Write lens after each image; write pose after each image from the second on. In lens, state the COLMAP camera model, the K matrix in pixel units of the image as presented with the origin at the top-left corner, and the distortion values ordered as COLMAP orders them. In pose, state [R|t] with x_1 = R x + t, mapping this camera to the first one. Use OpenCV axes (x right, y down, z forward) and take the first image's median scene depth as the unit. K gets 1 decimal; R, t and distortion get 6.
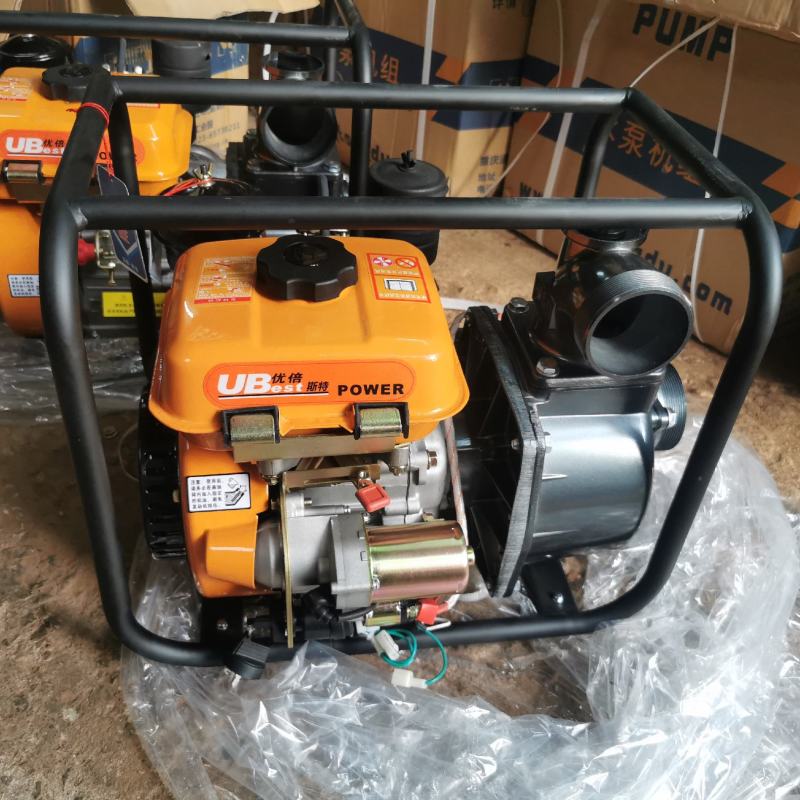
lens RADIAL K [[849.3, 0, 399.6], [0, 849.3, 389.7], [0, 0, 1]] dist [-0.005695, 0.027459]
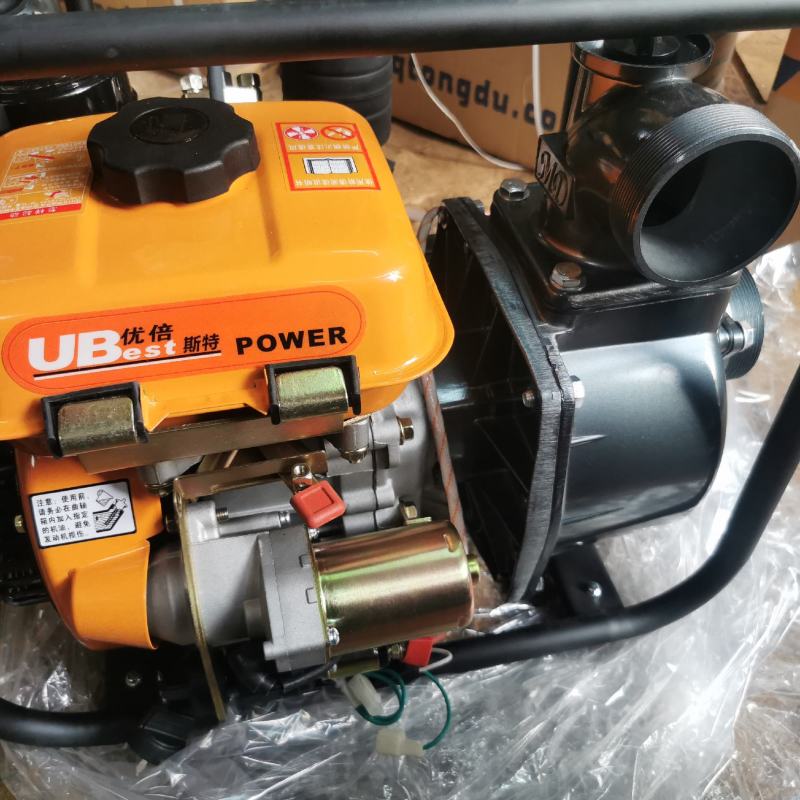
lens RADIAL K [[849.3, 0, 399.6], [0, 849.3, 389.7], [0, 0, 1]] dist [-0.005695, 0.027459]
pose [[0.996002, -0.087874, 0.016046, 0.027217], [0.085973, 0.991773, 0.094842, -0.014614], [-0.024248, -0.093083, 0.995363, 0.357876]]
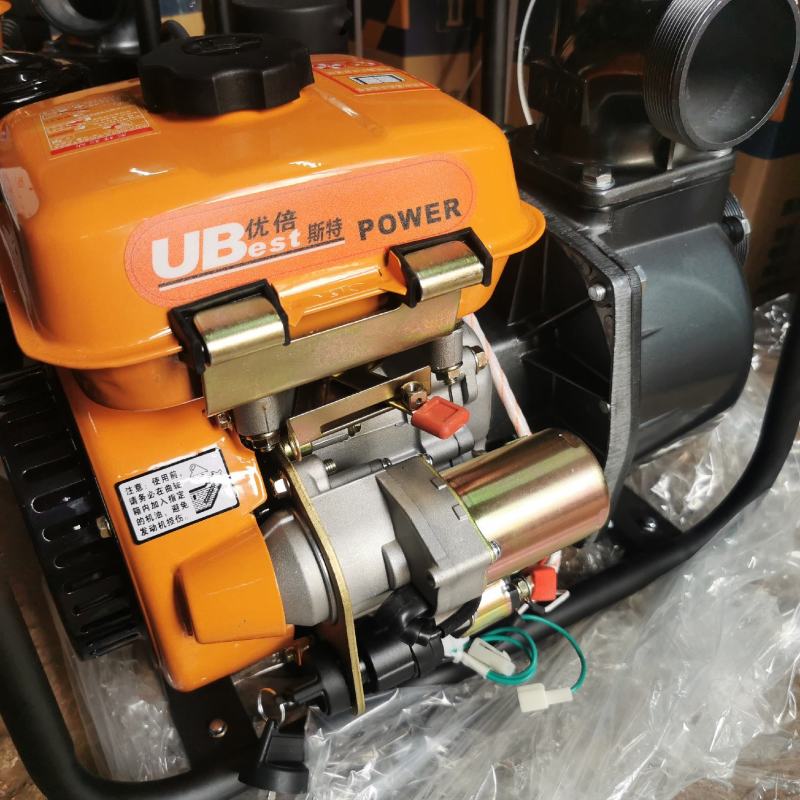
lens RADIAL K [[849.3, 0, 399.6], [0, 849.3, 389.7], [0, 0, 1]] dist [-0.005695, 0.027459]
pose [[0.930111, -0.281035, 0.236459, -0.192017], [0.295276, 0.955048, -0.026381, 0.113658], [-0.218416, 0.094358, 0.971283, 0.408733]]
